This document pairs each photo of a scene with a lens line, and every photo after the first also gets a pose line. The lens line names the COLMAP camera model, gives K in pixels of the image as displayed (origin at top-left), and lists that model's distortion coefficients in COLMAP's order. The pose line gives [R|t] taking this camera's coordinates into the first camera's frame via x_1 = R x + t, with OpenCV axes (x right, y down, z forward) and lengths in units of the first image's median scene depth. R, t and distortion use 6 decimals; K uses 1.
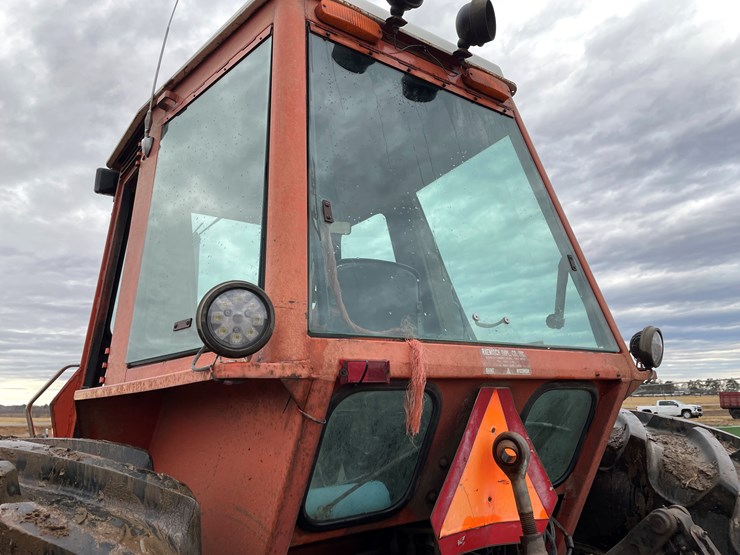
lens RADIAL K [[565.0, 0, 370.0], [0, 565.0, 277.5], [0, 0, 1]] dist [0.006382, -0.002031]
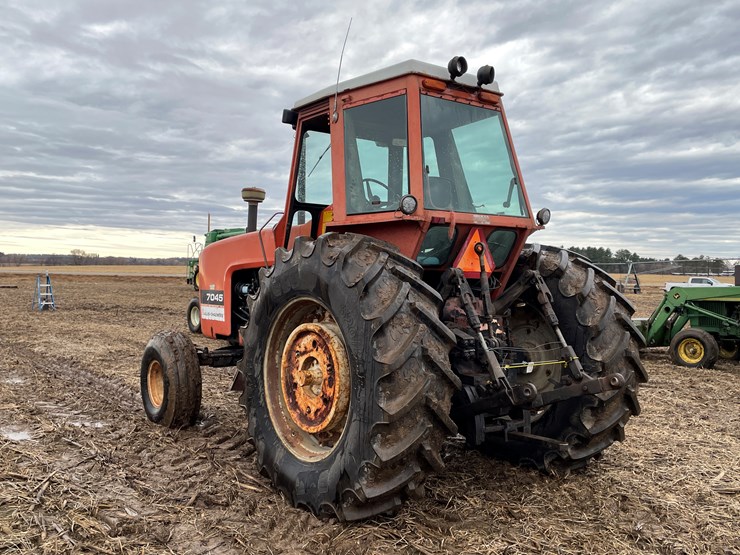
lens RADIAL K [[565.0, 0, 370.0], [0, 565.0, 277.5], [0, 0, 1]] dist [0.006382, -0.002031]
pose [[0.998853, 0.045891, -0.013647, -0.283807], [-0.040994, 0.967026, 0.251358, -0.271483], [0.024732, -0.250511, 0.967798, -1.915635]]
